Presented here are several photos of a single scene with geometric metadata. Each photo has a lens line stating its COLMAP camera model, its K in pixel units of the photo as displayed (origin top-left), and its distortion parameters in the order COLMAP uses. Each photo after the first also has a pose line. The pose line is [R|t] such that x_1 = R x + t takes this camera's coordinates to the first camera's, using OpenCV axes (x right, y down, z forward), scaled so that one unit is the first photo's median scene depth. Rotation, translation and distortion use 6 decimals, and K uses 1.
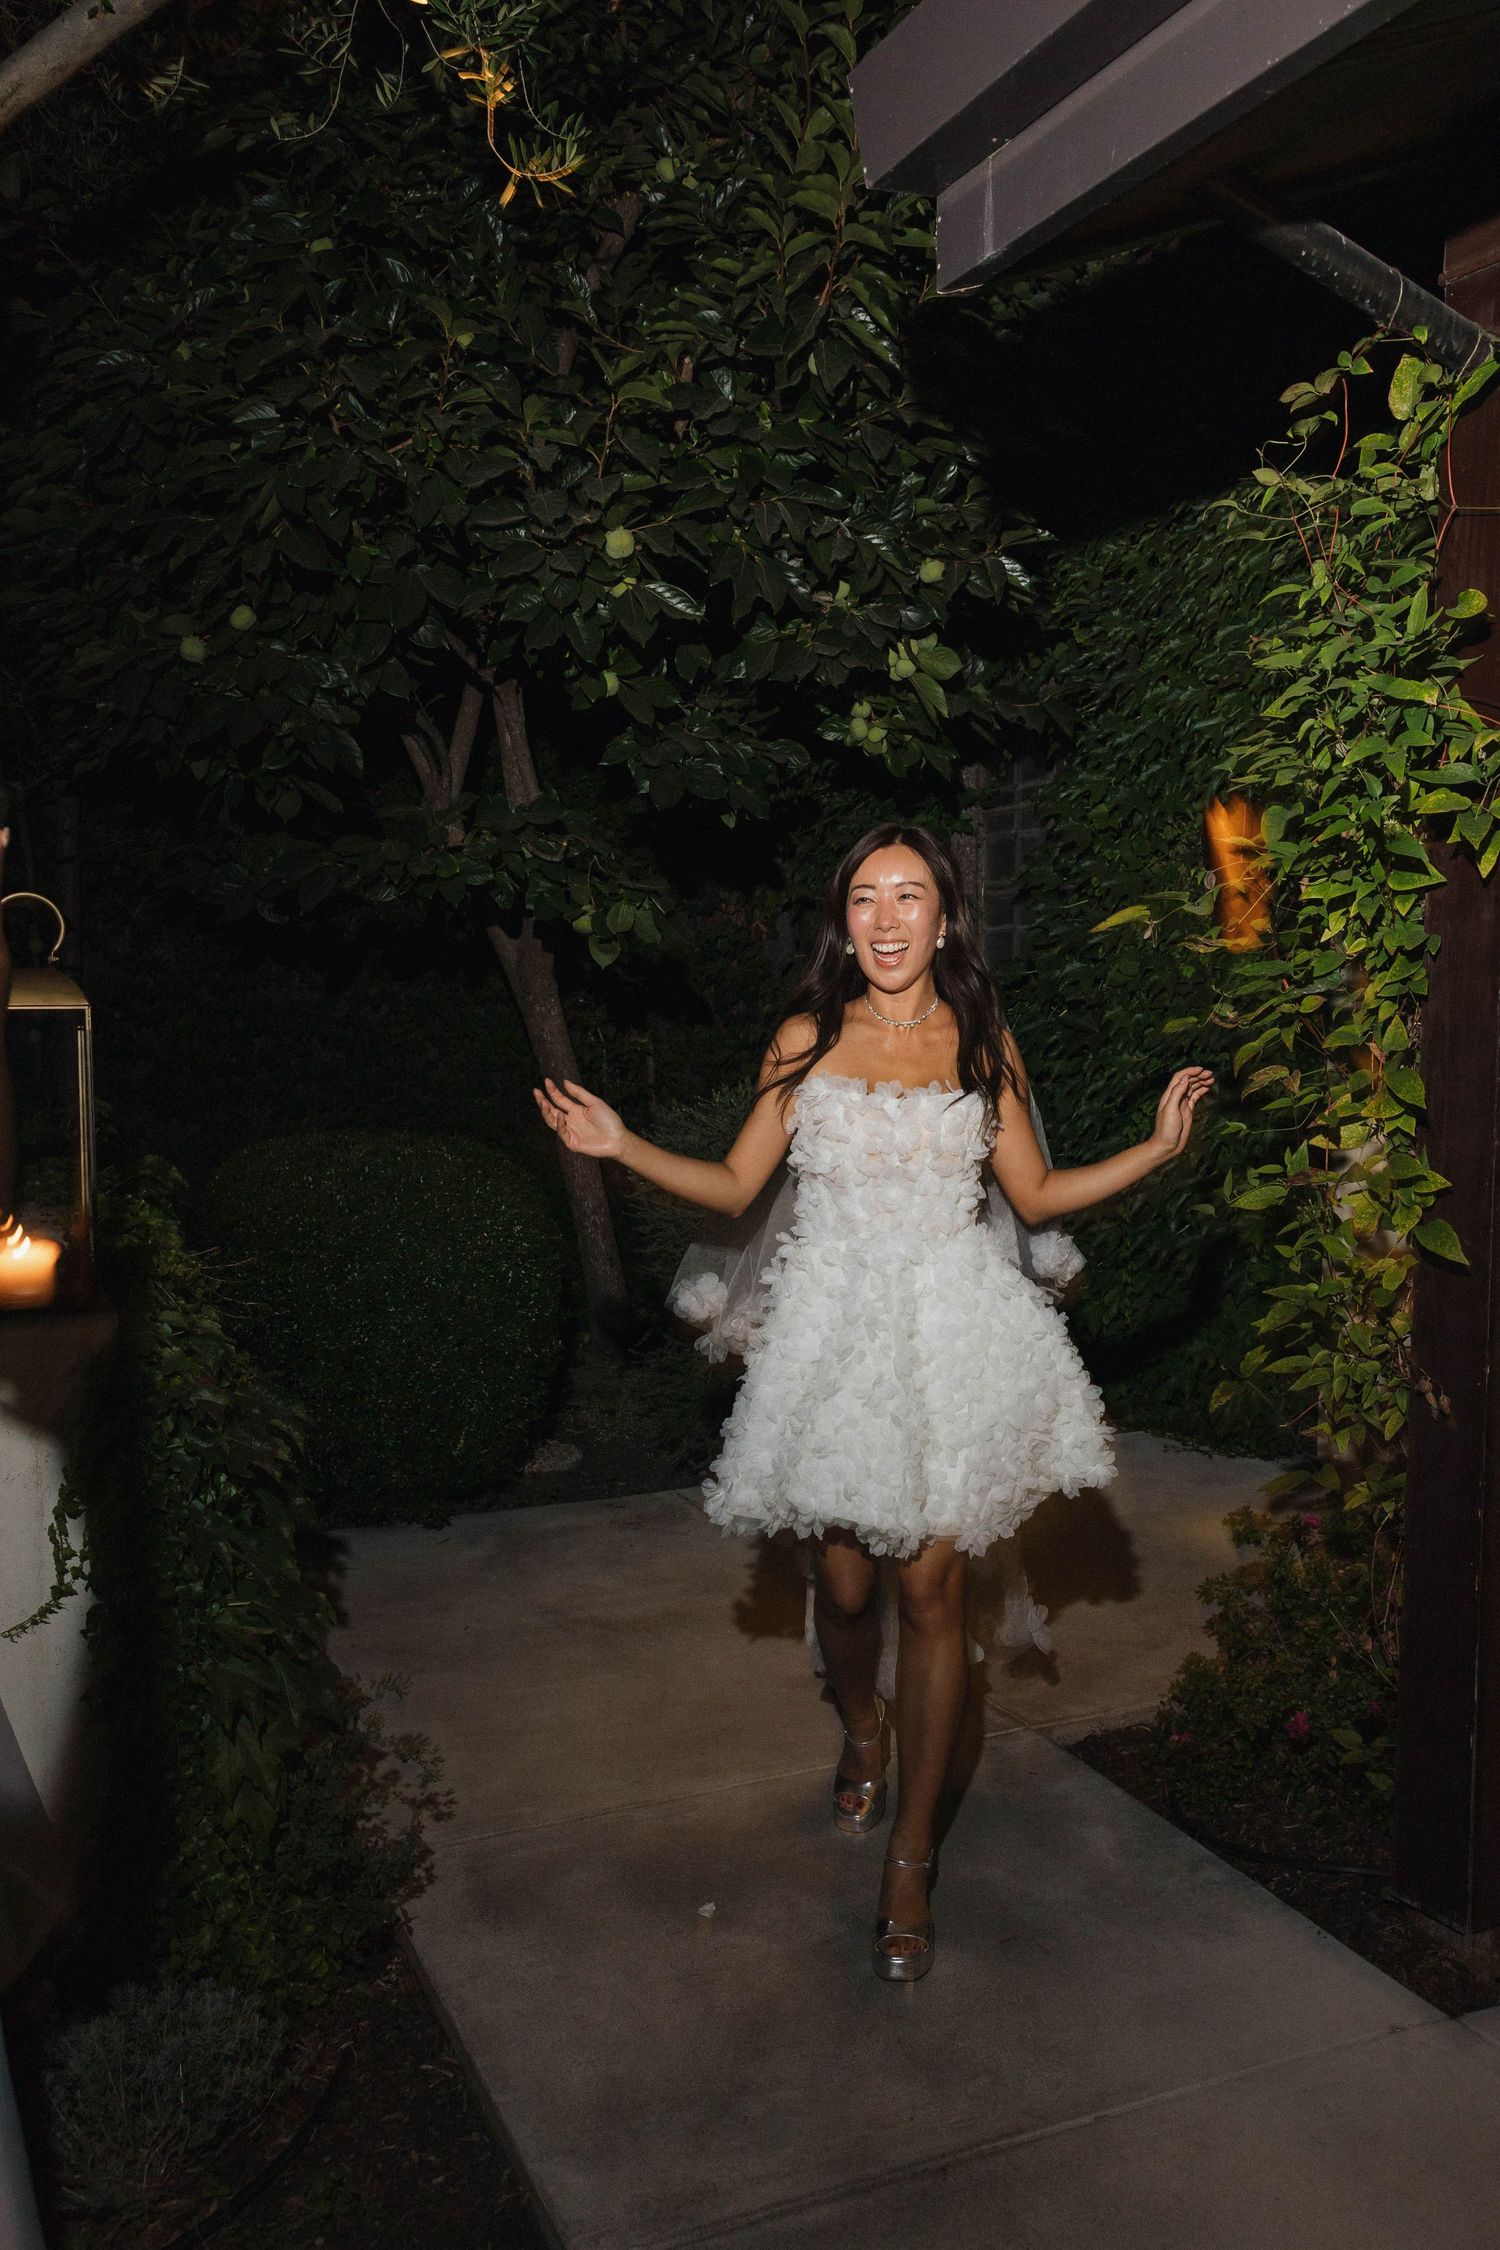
lens RADIAL K [[1816.5, 0, 748.4], [0, 1816.5, 1122.6], [0, 0, 1]] dist [0.003959, -0.005553]
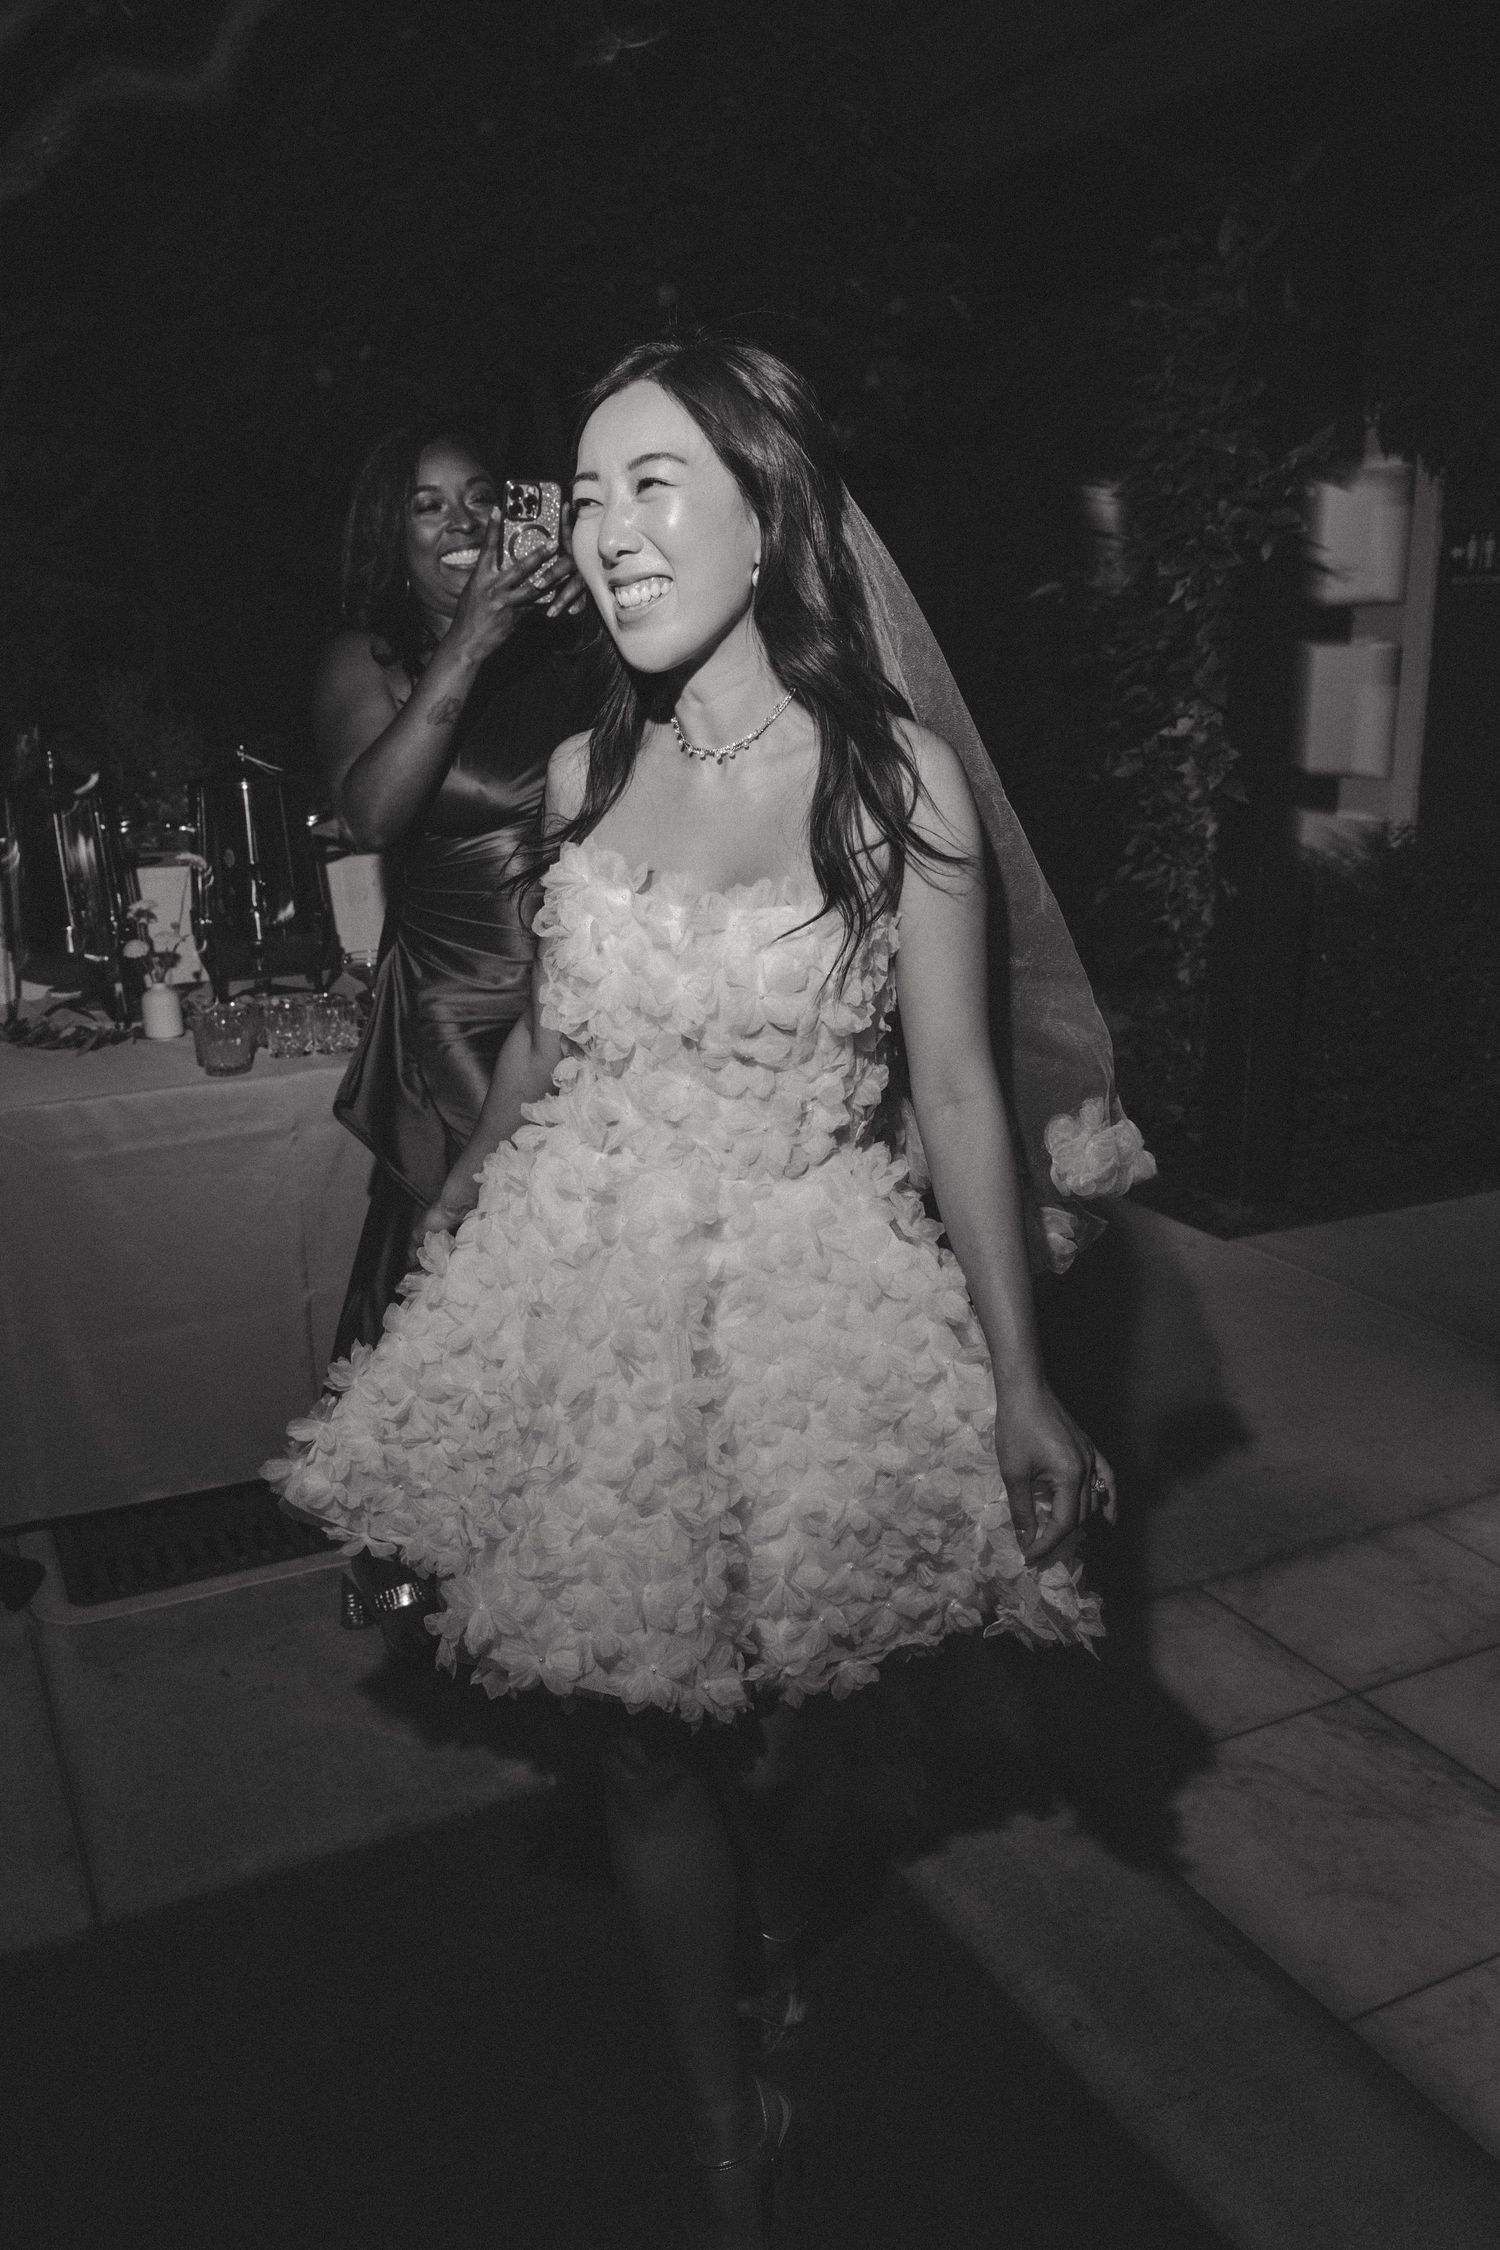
lens RADIAL K [[1816.5, 0, 747.2], [0, 1816.5, 1121.5], [0, 0, 1]] dist [0.003959, -0.005553]
pose [[0.998462, -0.031035, 0.045938, -0.133997], [0.022130, 0.982860, 0.183021, 0.045148], [-0.050831, -0.181723, 0.982035, -0.600613]]
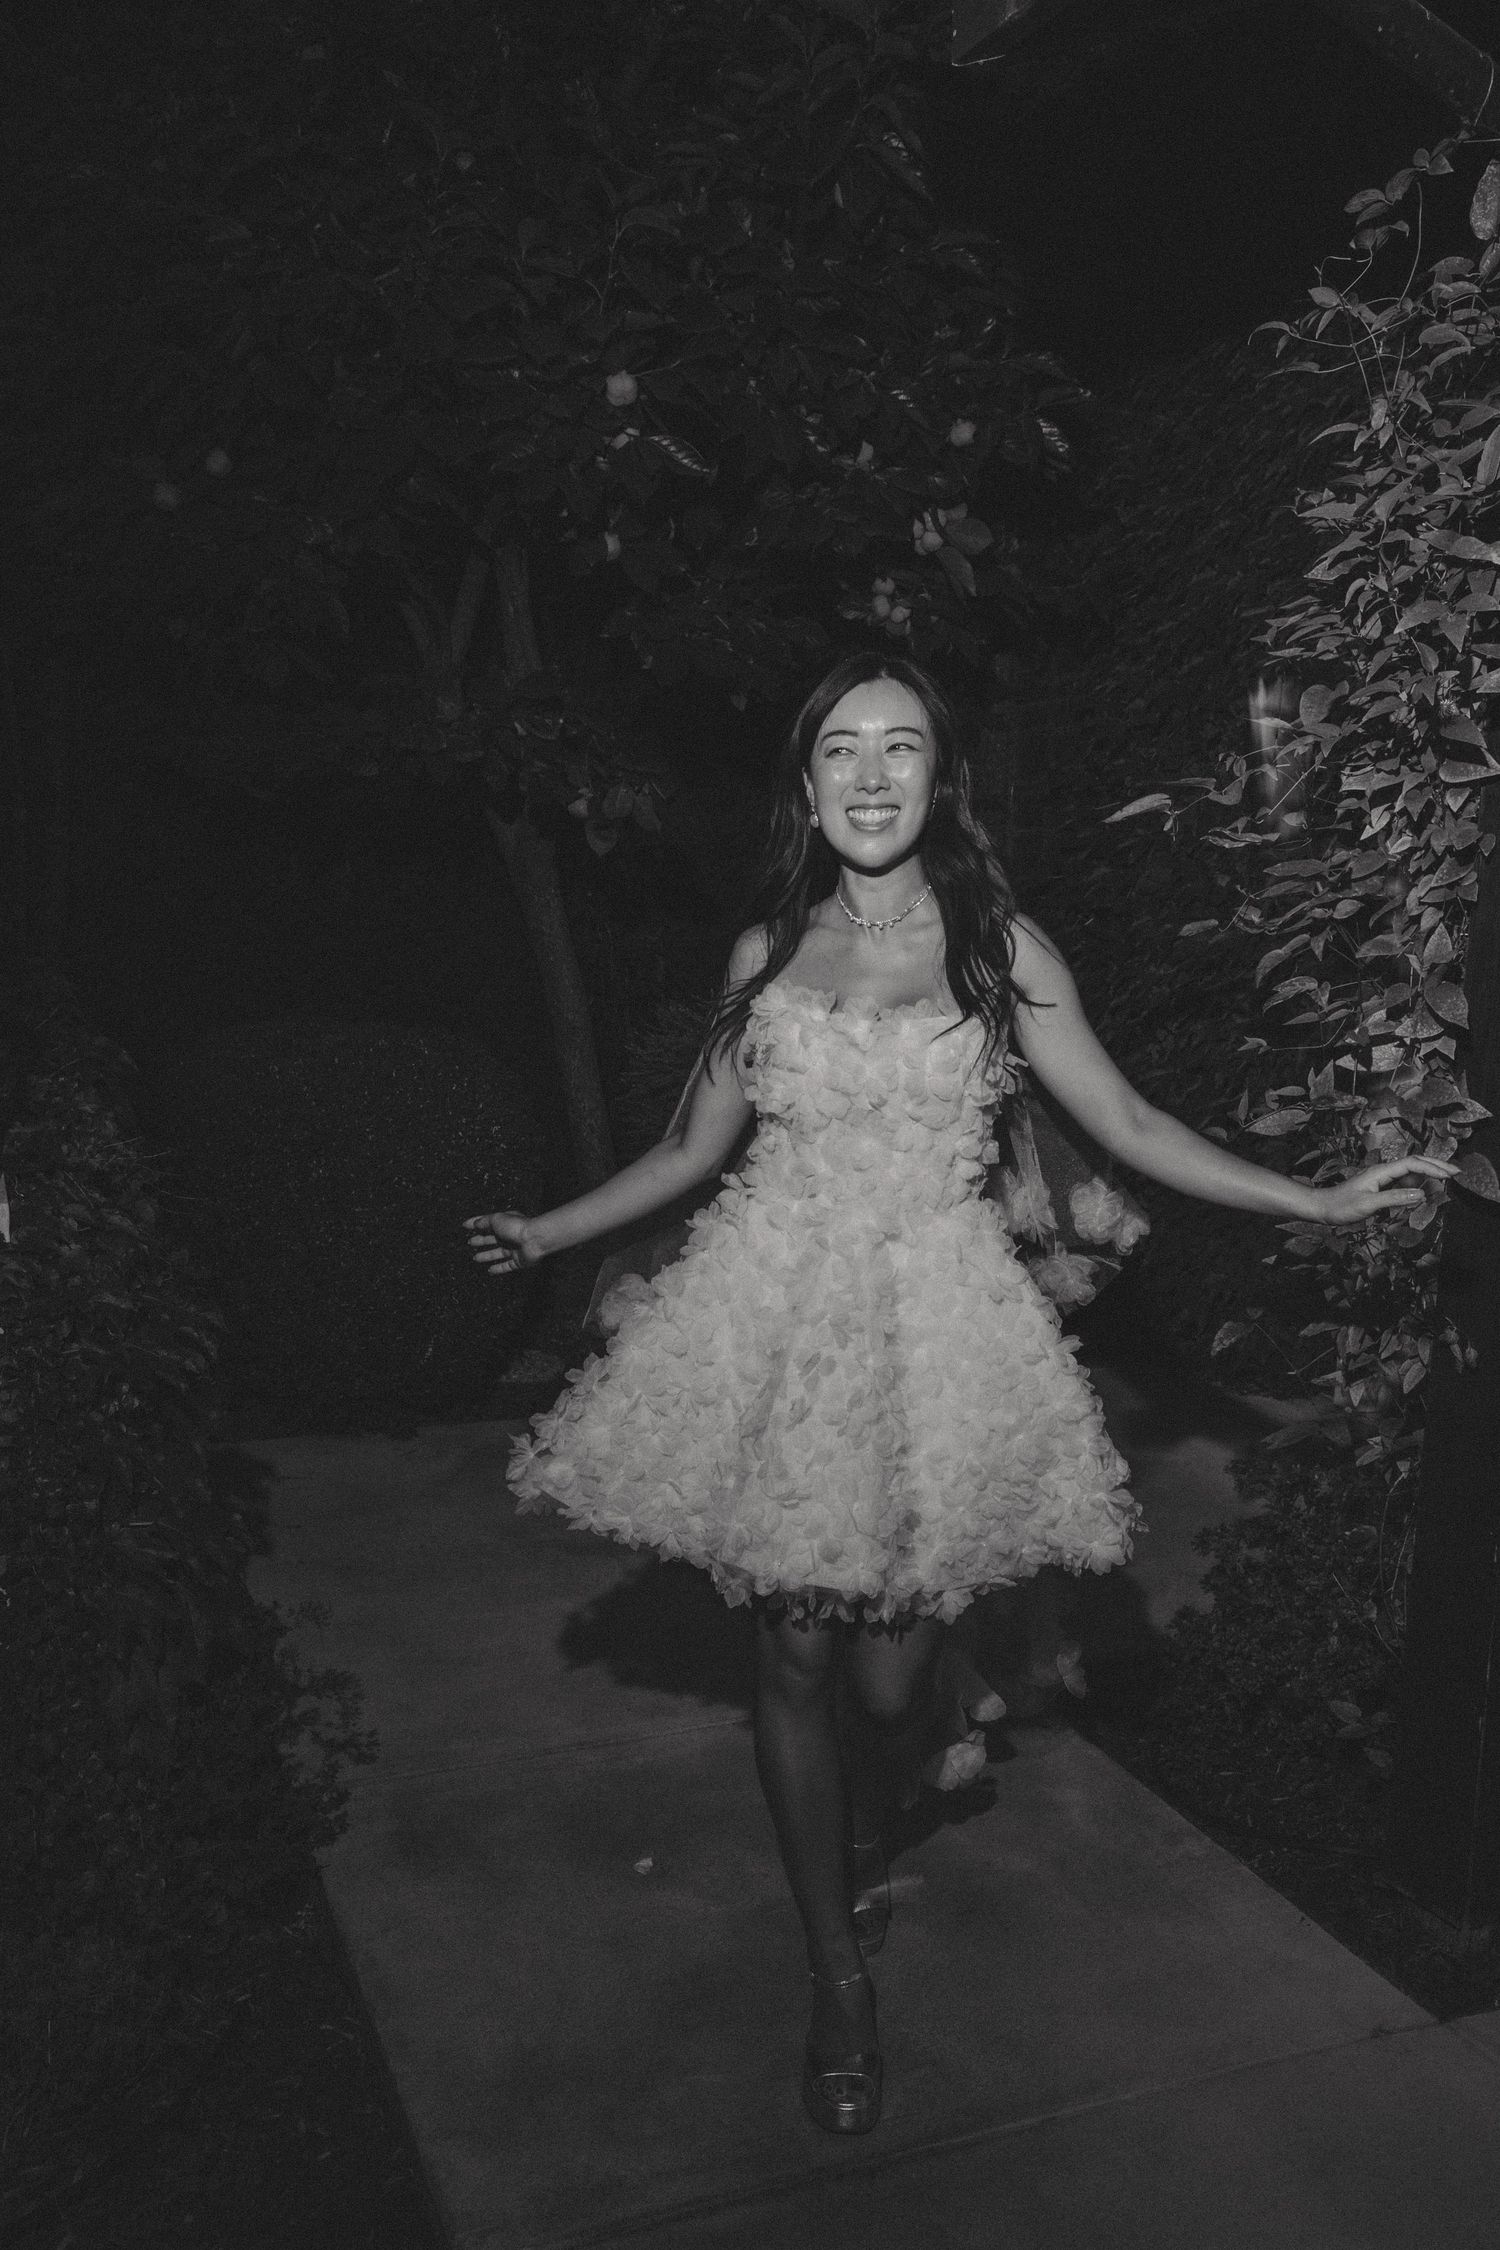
lens RADIAL K [[1816.5, 0, 750.8], [0, 1816.5, 1129.2], [0, 0, 1]] dist [0.003959, -0.005553]
pose [[0.999224, 0.035073, -0.017918, 0.035630], [-0.034056, 0.997948, 0.054224, 0.004533], [0.019783, -0.053572, 0.998368, 0.092260]]
